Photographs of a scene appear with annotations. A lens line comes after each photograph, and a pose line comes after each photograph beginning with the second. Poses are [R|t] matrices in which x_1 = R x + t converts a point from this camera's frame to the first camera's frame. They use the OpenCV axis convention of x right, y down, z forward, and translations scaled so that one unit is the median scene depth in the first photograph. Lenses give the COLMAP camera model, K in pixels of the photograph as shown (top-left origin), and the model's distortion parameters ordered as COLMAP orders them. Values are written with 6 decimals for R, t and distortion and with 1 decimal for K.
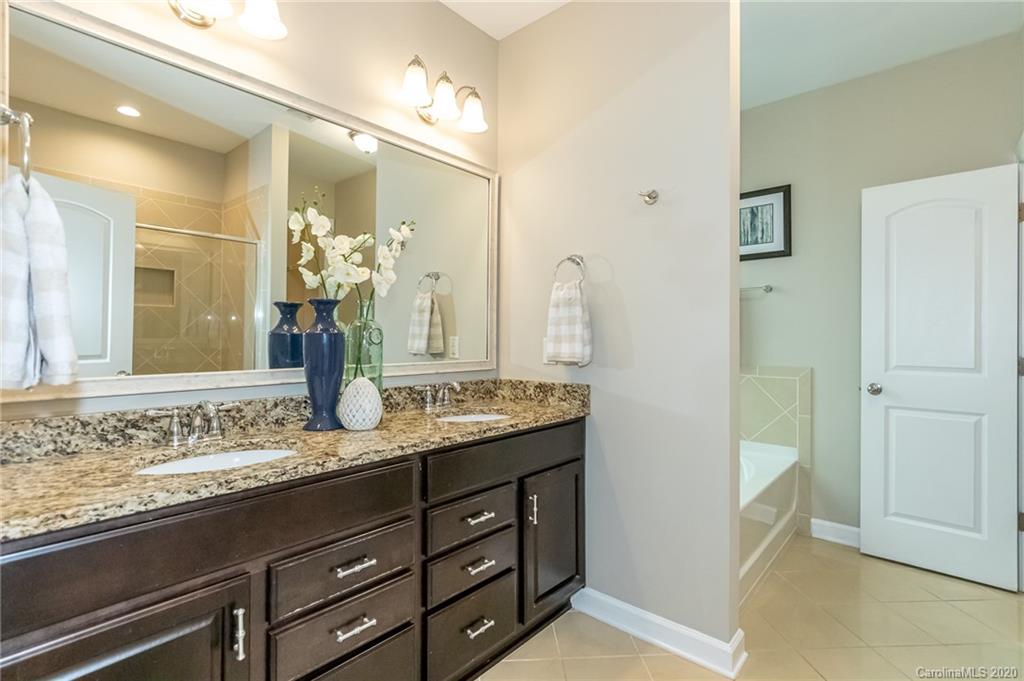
lens RADIAL K [[481.8, 0, 513.8], [0, 481.8, 336.1], [0, 0, 1]] dist [0.002760, -0.001180]
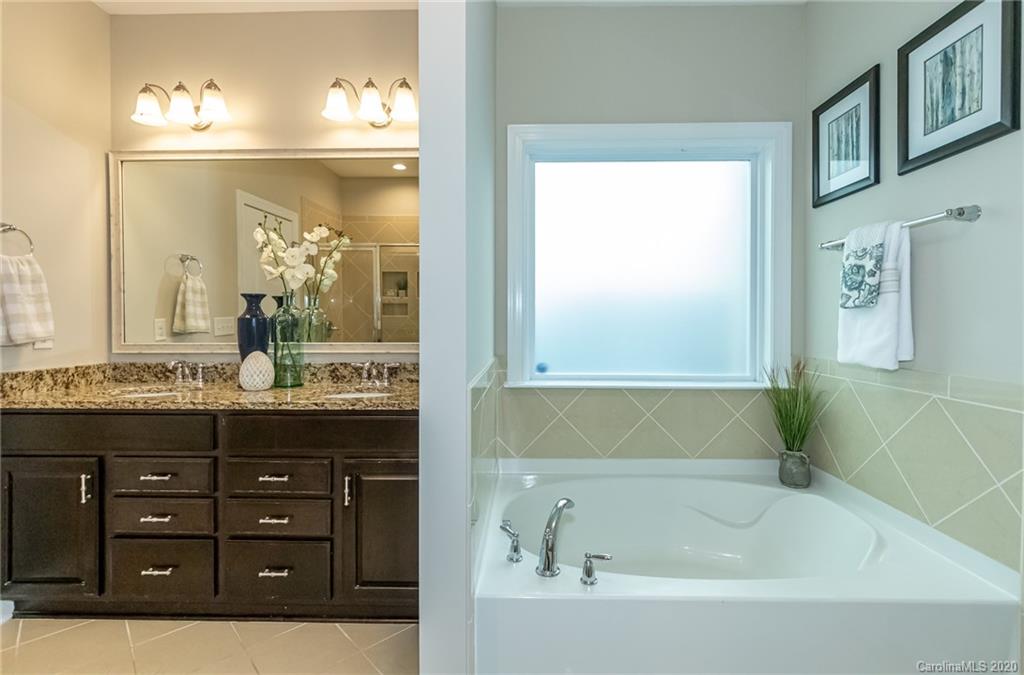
lens RADIAL K [[481.8, 0, 525.6], [0, 481.8, 324.4], [0, 0, 1]] dist [0.002760, -0.001180]
pose [[0.639841, 0.005090, -0.768491, 1.184981], [0.007497, 0.999889, 0.012864, -0.000674], [0.768471, -0.013992, 0.639732, 0.718646]]
